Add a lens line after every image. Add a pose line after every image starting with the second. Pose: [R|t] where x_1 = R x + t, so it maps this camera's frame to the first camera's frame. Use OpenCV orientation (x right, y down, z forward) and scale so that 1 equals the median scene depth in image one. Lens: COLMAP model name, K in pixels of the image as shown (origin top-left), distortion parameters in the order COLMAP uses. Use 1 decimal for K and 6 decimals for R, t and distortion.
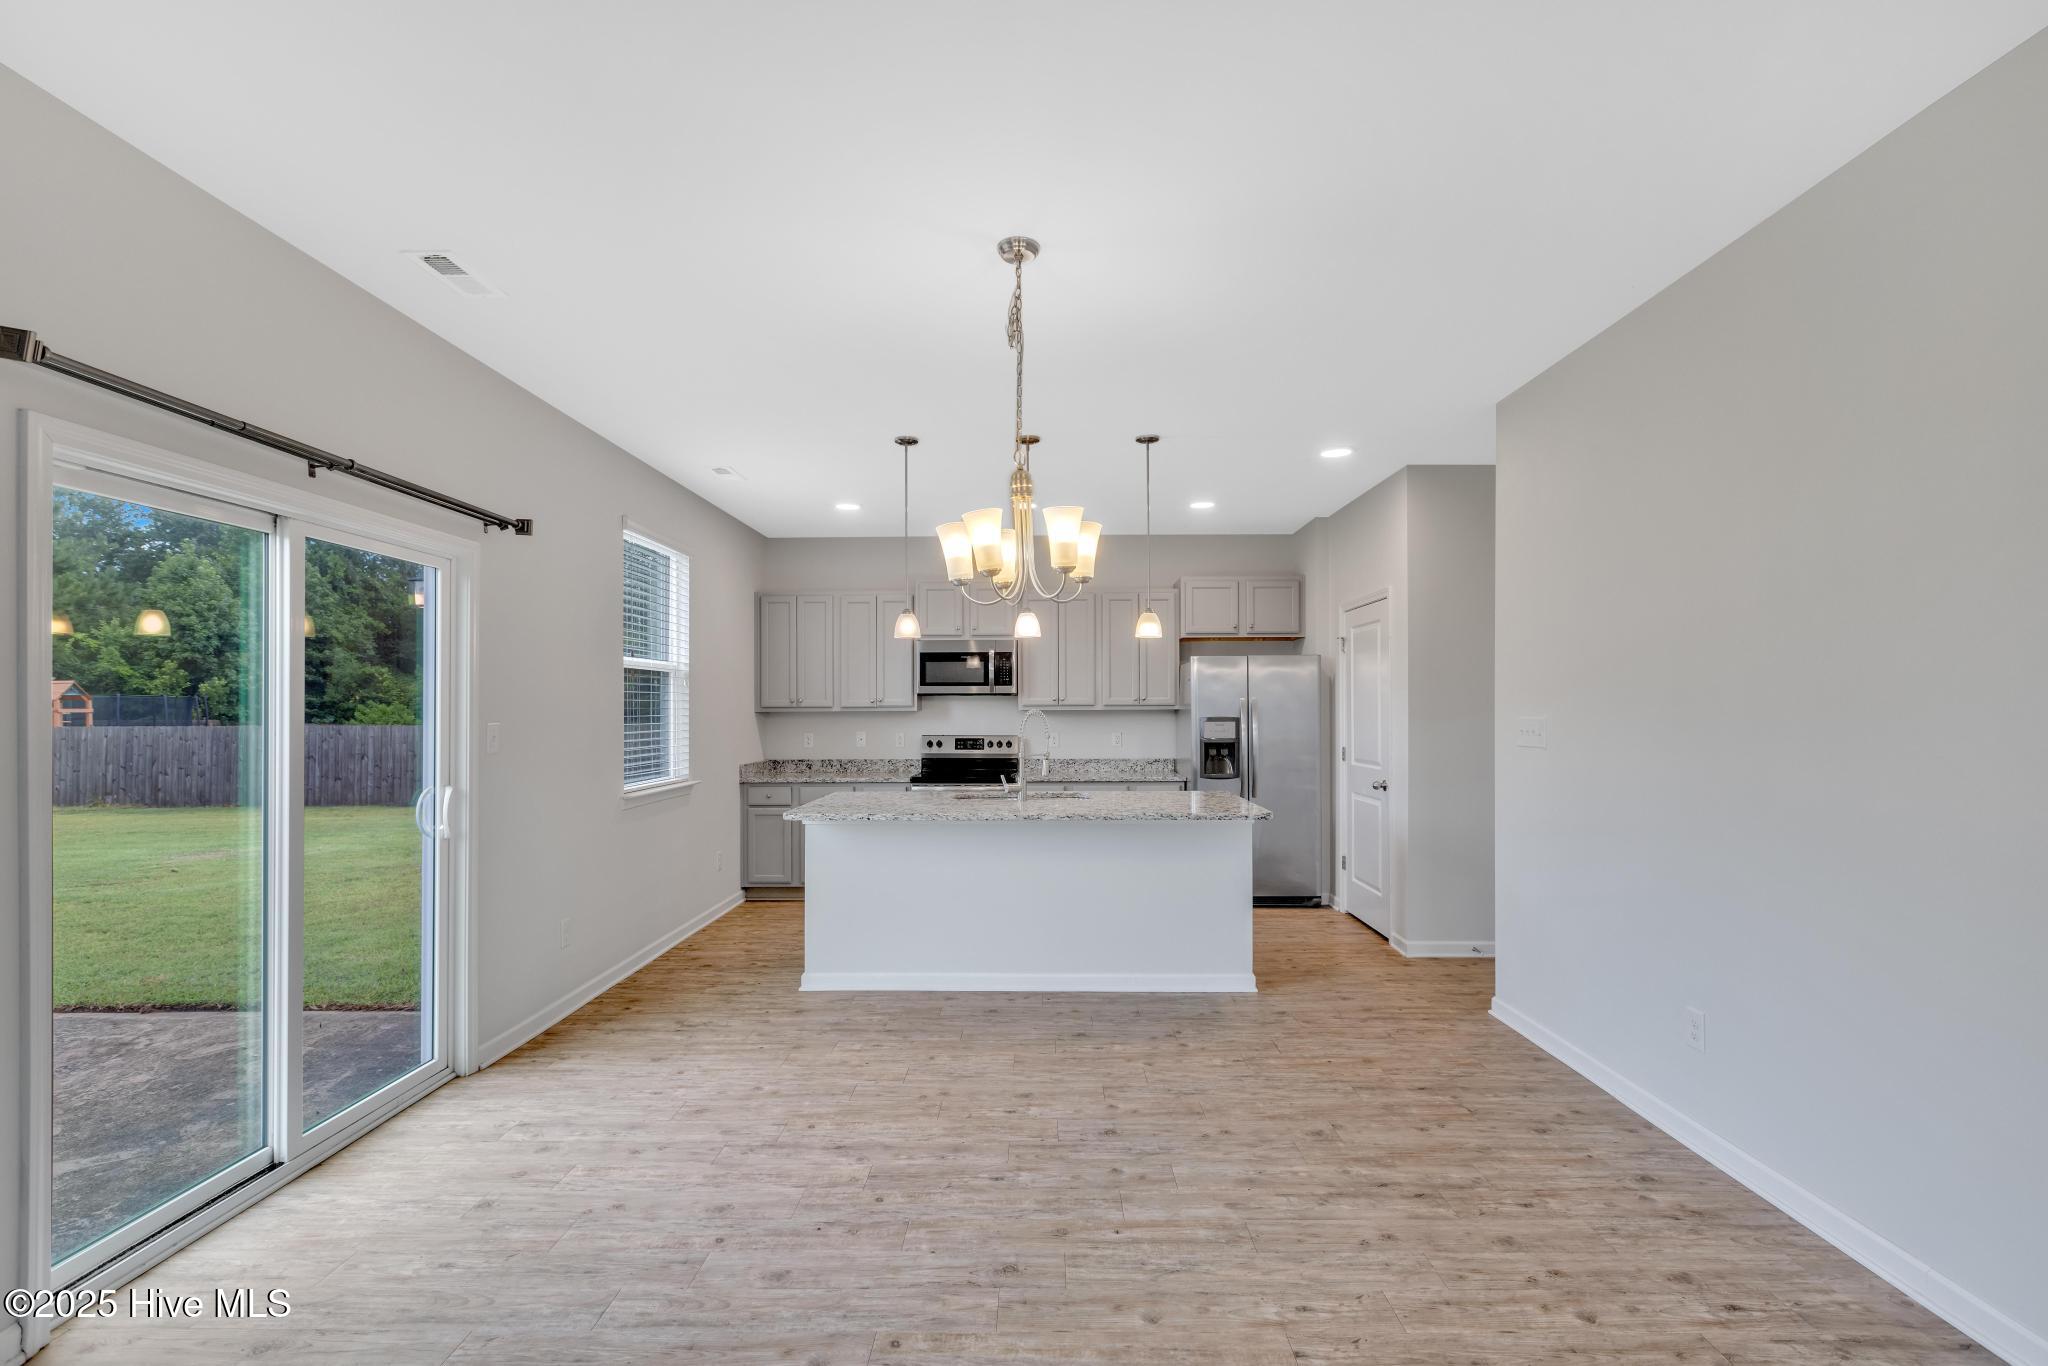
lens RADIAL K [[923.5, 0, 1029.1], [0, 923.5, 712.2], [0, 0, 1]] dist [0.000870, -0.000081]
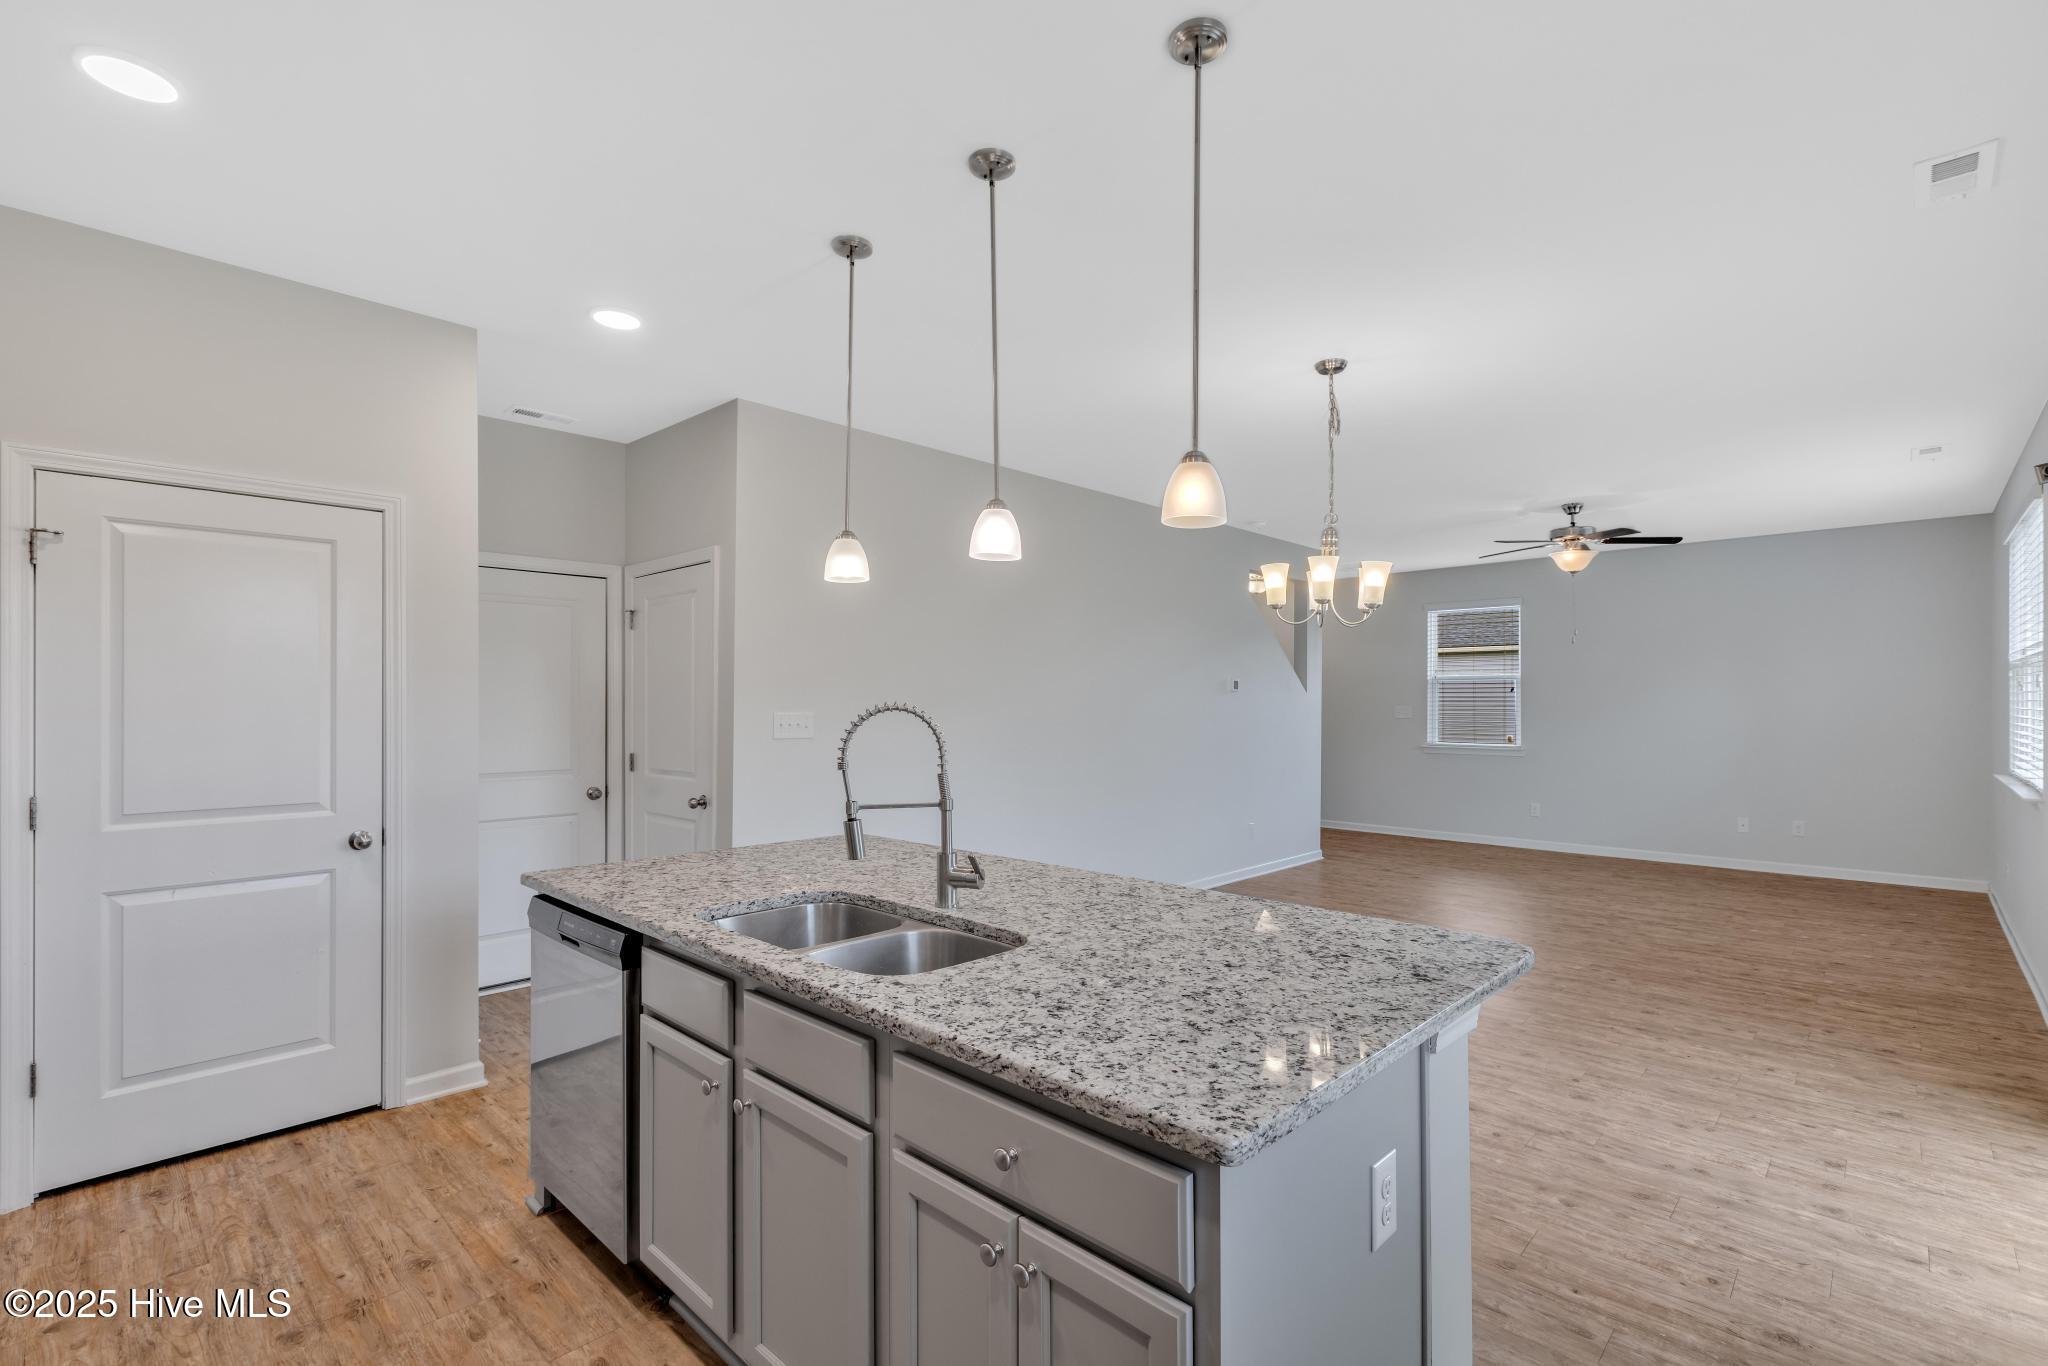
lens RADIAL K [[919.5, 0, 1030.1], [0, 919.5, 699.5], [0, 0, 1]] dist [0.000425, 0.000367]
pose [[-0.735418, 0.006233, 0.677585, -0.257733], [0.003783, 0.999980, -0.005093, -0.002096], [-0.677603, -0.001182, -0.735427, 0.988946]]
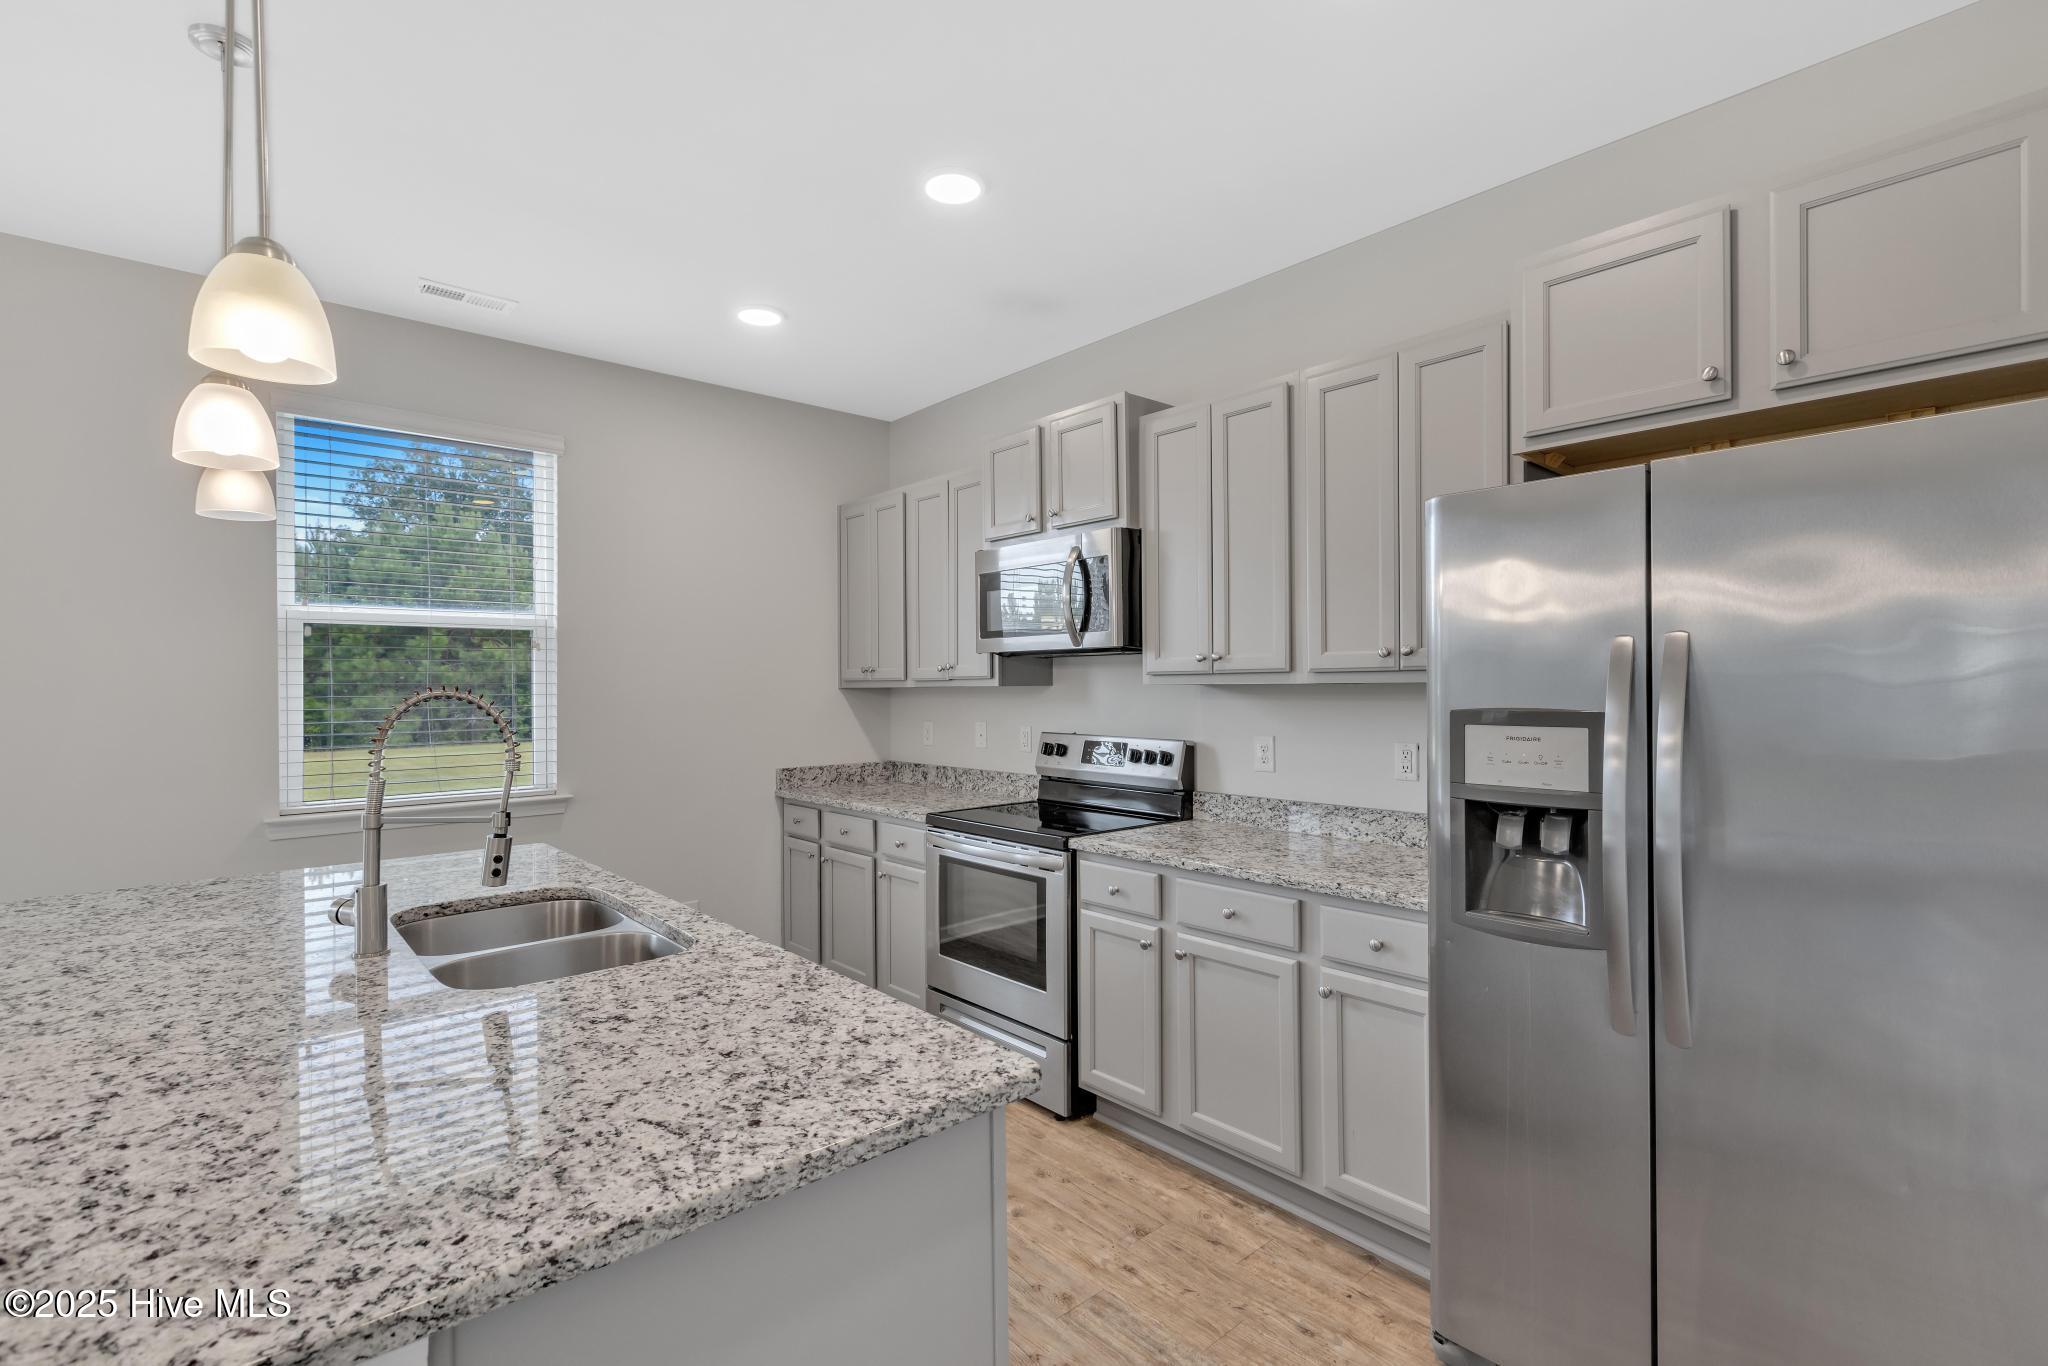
lens RADIAL K [[965.5, 0, 1027.4], [0, 965.5, 706.3], [0, 0, 1]] dist [0.000870, -0.000026]
pose [[0.680943, 0.015365, -0.732175, 0.317853], [0.001294, 0.999753, 0.022184, -0.001839], [0.732335, -0.016054, 0.680755, 0.707799]]
